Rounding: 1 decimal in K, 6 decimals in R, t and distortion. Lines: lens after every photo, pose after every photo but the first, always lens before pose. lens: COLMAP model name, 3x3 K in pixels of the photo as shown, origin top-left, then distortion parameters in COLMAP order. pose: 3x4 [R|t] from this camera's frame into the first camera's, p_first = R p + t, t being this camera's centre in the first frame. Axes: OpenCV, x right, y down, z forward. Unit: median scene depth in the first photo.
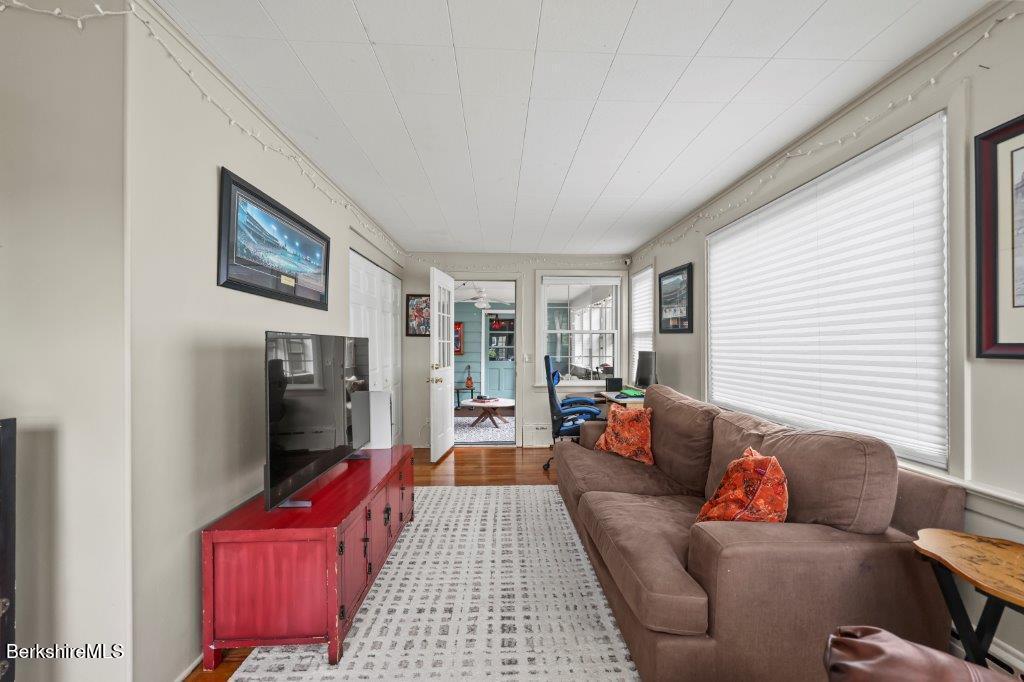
lens RADIAL K [[417.9, 0, 515.4], [0, 417.9, 346.5], [0, 0, 1]] dist [-0.001031, 0.001551]
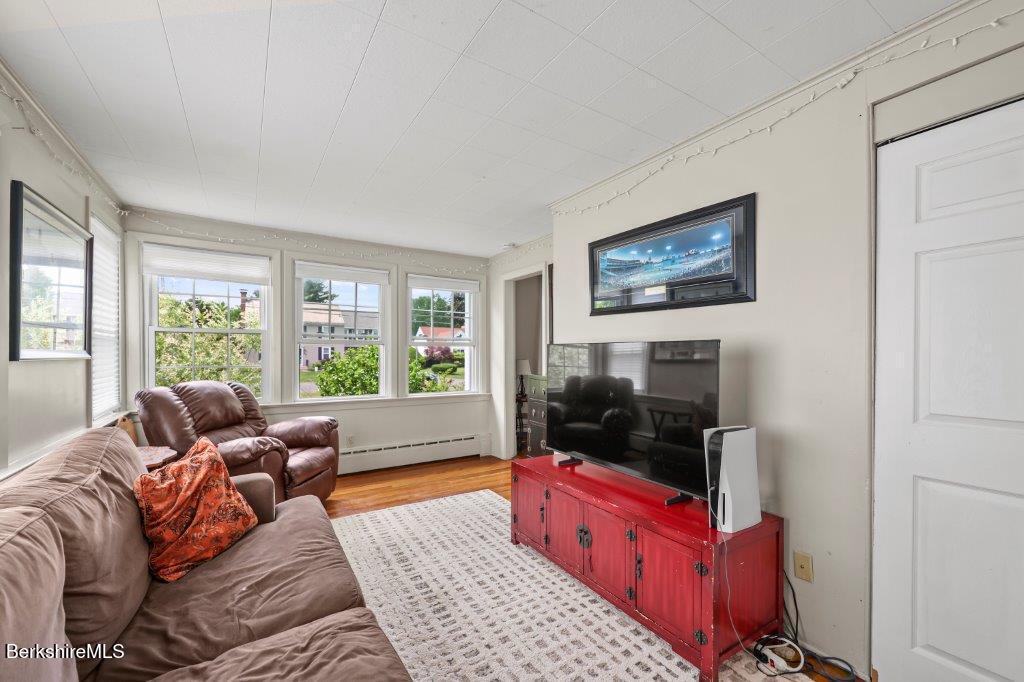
lens RADIAL K [[417.9, 0, 515.2], [0, 417.9, 346.3], [0, 0, 1]] dist [-0.001031, 0.001551]
pose [[-0.859554, -0.008423, -0.510975, 0.346684], [-0.001816, 0.999908, -0.013427, -0.000949], [0.511042, -0.010614, -0.859490, 2.020311]]
